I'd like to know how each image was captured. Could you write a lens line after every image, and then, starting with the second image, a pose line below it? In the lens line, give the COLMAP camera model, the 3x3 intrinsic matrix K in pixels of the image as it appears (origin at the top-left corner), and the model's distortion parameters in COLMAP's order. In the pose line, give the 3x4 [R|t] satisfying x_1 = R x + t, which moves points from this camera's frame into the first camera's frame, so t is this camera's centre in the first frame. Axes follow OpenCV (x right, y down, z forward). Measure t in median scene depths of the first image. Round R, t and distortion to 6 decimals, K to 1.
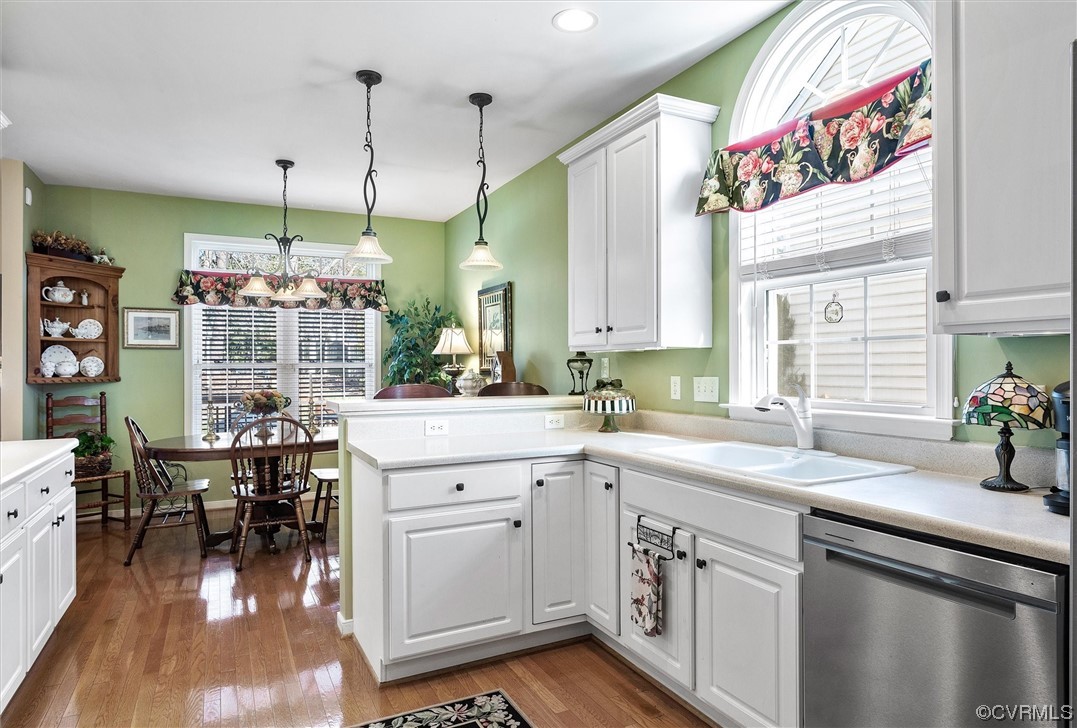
lens RADIAL K [[645.0, 0, 543.7], [0, 645.0, 364.5], [0, 0, 1]] dist [-0.013134, 0.007457]
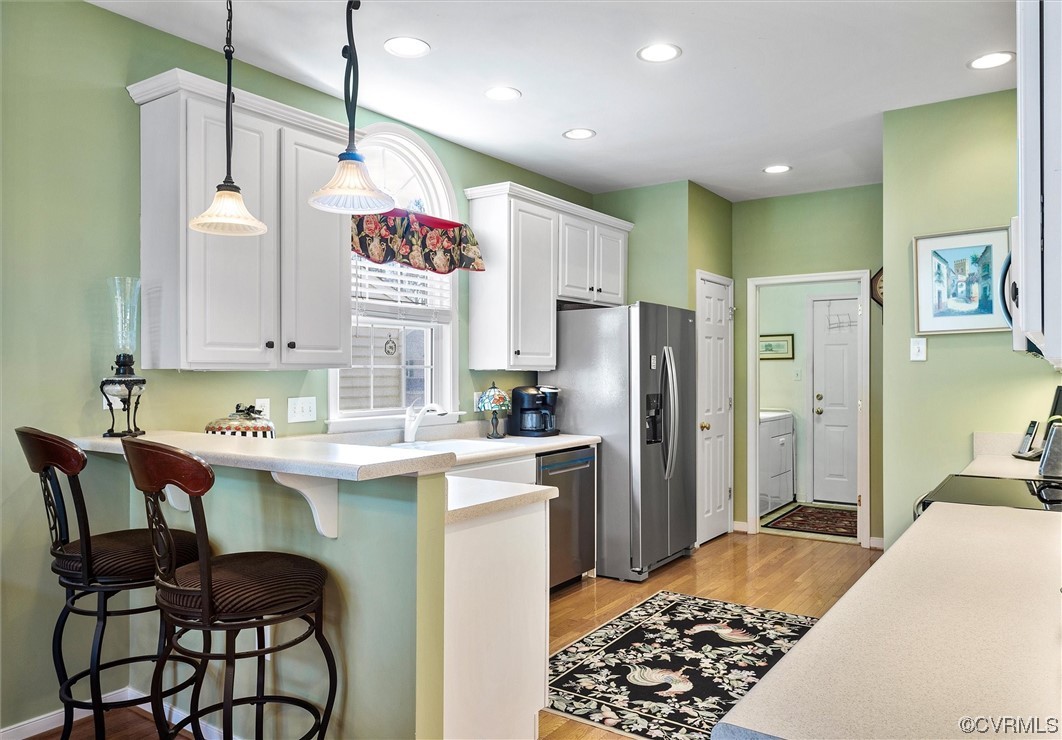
lens RADIAL K [[747.3, 0, 552.2], [0, 747.3, 372.3], [0, 0, 1]] dist [0.001790, 0.000564]
pose [[-0.488381, 0.004902, 0.872617, -0.621631], [0.001879, 0.999988, -0.004566, -0.009100], [-0.872628, -0.000590, -0.488384, 0.786335]]
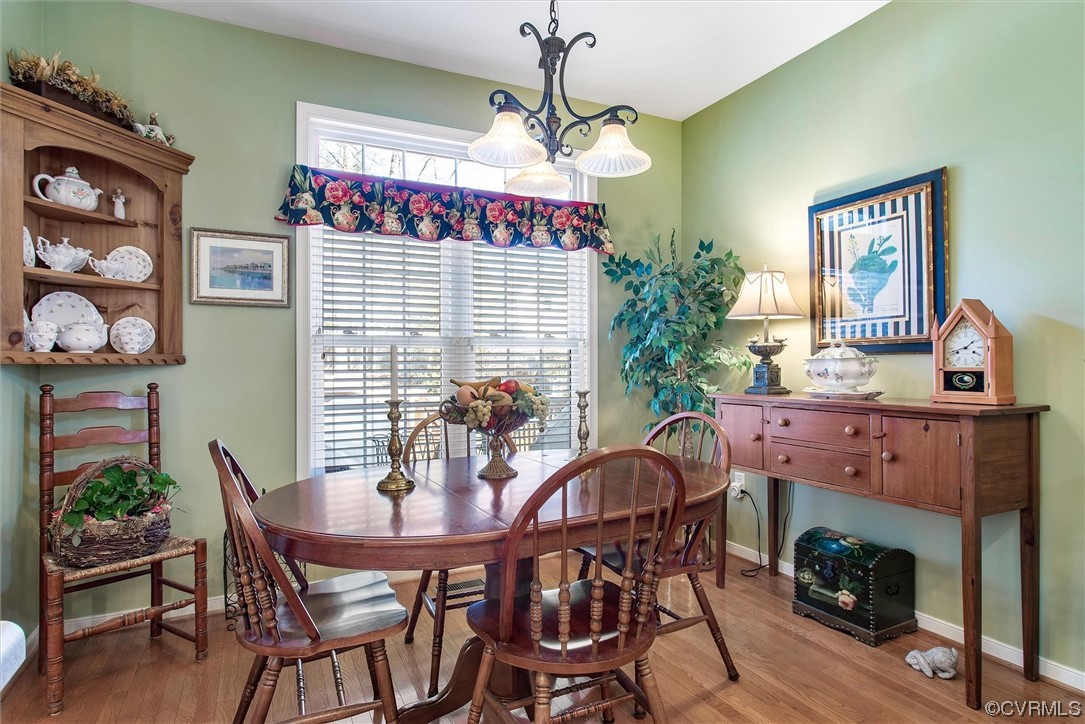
lens RADIAL K [[582.1, 0, 540.1], [0, 582.1, 363.3], [0, 0, 1]] dist [-0.010010, 0.001507]
pose [[0.999933, -0.001972, -0.011378, -0.386862], [0.001915, 0.999986, -0.005017, 0.031433], [0.011388, 0.004995, 0.999923, 0.561757]]
